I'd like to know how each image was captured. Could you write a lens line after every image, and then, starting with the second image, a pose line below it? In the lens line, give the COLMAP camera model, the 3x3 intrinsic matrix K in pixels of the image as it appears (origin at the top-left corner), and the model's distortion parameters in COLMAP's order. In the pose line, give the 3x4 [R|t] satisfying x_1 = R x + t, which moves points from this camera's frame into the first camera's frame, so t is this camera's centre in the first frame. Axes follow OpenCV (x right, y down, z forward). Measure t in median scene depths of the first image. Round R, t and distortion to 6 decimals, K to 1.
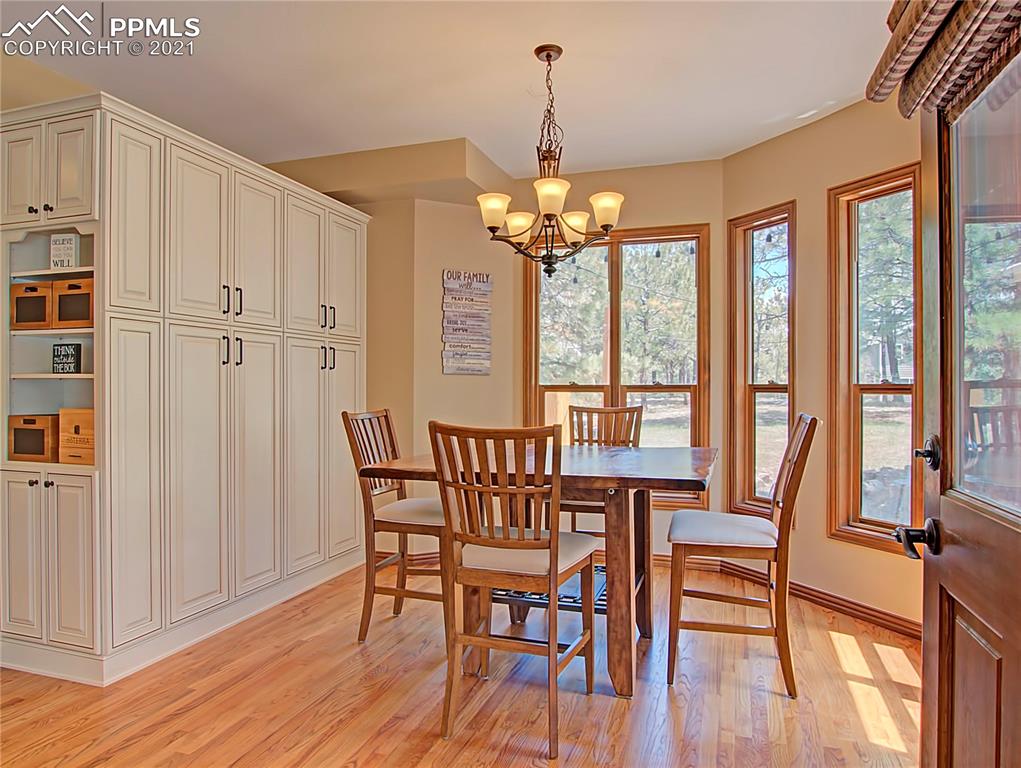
lens RADIAL K [[660.6, 0, 510.5], [0, 660.6, 384.0], [0, 0, 1]] dist [-0.026746, -0.000424]
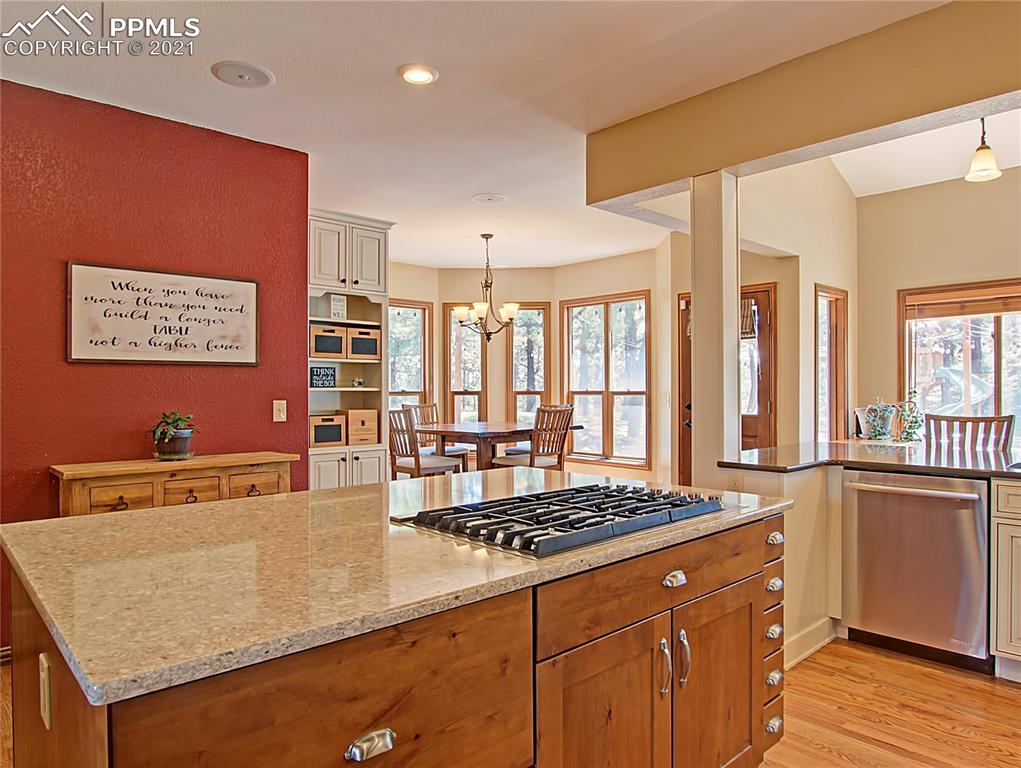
lens RADIAL K [[660.6, 0, 510.5], [0, 660.6, 384.0], [0, 0, 1]] dist [-0.026746, -0.000424]
pose [[0.480989, 0.003574, 0.876719, -1.866851], [0.002918, 0.999980, -0.005678, -0.014395], [-0.876722, 0.005290, 0.480969, -0.090499]]
